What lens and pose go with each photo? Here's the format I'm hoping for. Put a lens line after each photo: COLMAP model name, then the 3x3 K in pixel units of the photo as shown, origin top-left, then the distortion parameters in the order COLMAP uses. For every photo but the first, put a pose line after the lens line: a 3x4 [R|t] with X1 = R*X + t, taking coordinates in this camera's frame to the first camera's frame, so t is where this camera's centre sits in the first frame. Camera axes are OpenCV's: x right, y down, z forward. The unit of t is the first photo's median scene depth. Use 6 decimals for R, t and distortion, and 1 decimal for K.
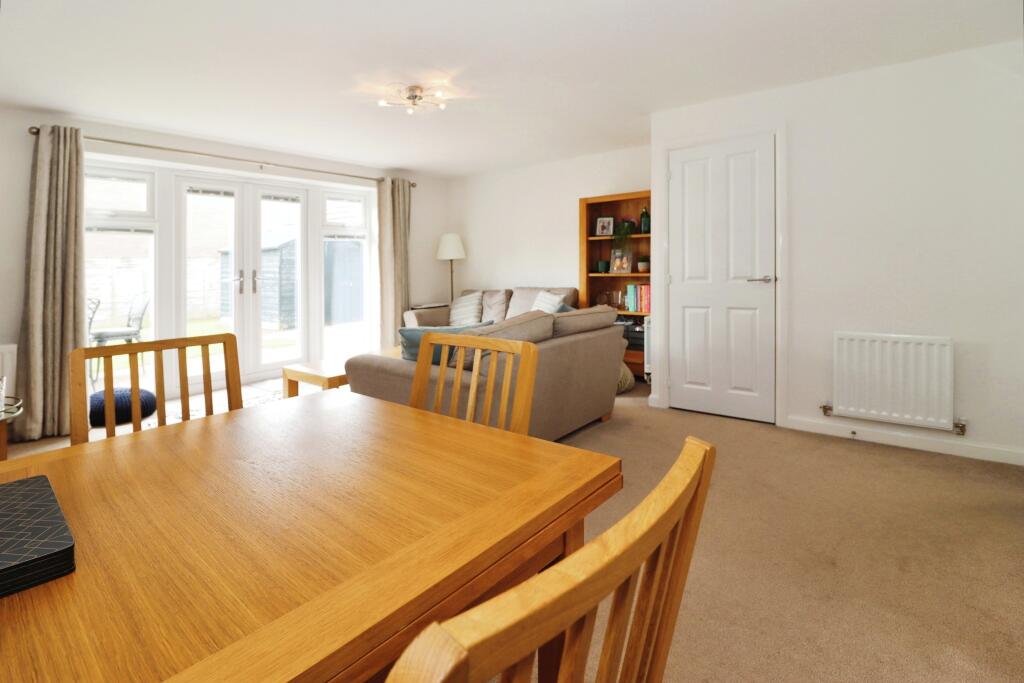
lens RADIAL K [[500.4, 0, 507.9], [0, 500.4, 337.9], [0, 0, 1]] dist [-0.001261, -0.000078]
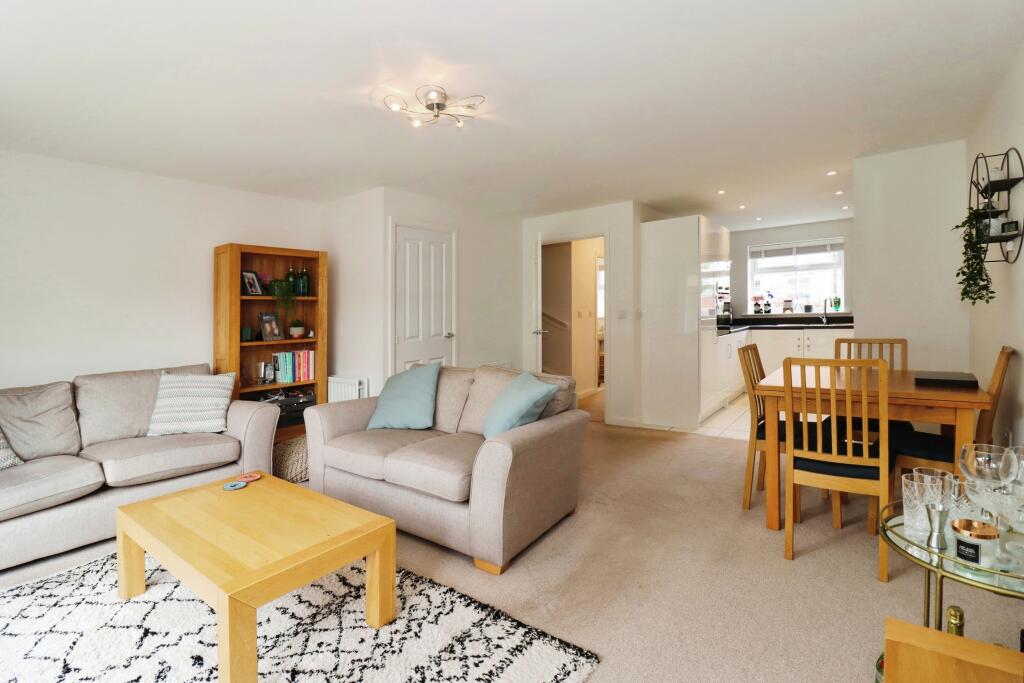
lens RADIAL K [[500.4, 0, 507.9], [0, 500.4, 337.9], [0, 0, 1]] dist [-0.001261, -0.000078]
pose [[-0.032233, -0.018098, 0.999317, -0.660093], [0.178865, 0.983591, 0.023582, -0.086843], [-0.983345, 0.179503, -0.028467, 0.669951]]
